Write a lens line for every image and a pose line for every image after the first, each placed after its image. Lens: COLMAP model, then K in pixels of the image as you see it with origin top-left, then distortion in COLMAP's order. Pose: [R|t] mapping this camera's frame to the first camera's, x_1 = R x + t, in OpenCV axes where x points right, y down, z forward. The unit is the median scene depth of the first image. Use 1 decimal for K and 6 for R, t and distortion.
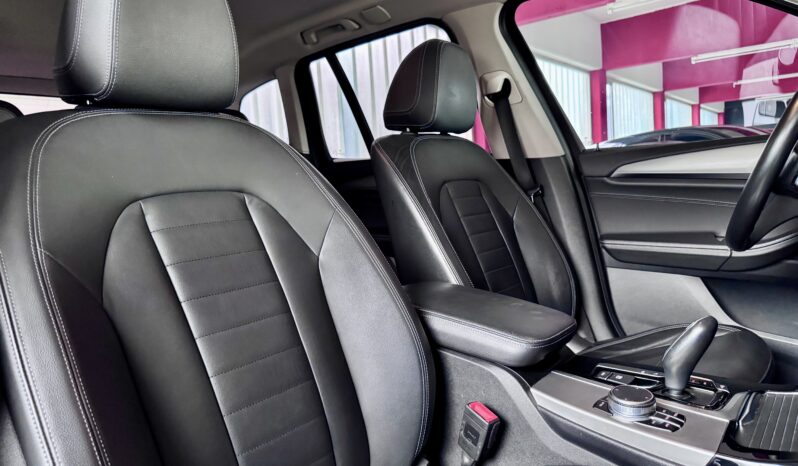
lens RADIAL K [[554.2, 0, 412.9], [0, 554.2, 235.7], [0, 0, 1]] dist [0.070155, -0.099581]
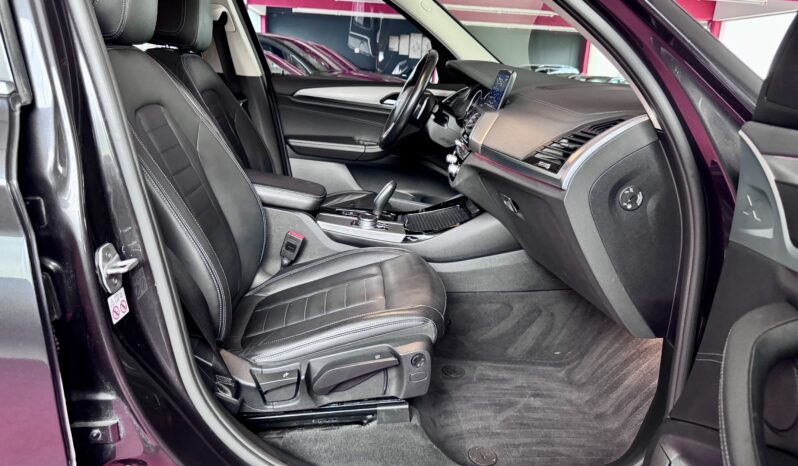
lens RADIAL K [[554.2, 0, 412.9], [0, 554.2, 235.7], [0, 0, 1]] dist [0.070155, -0.099581]
pose [[0.708081, -0.090026, 0.700369, -0.497754], [-0.048001, 0.983409, 0.174938, -0.015154], [-0.704498, -0.157489, 0.692012, -0.312245]]
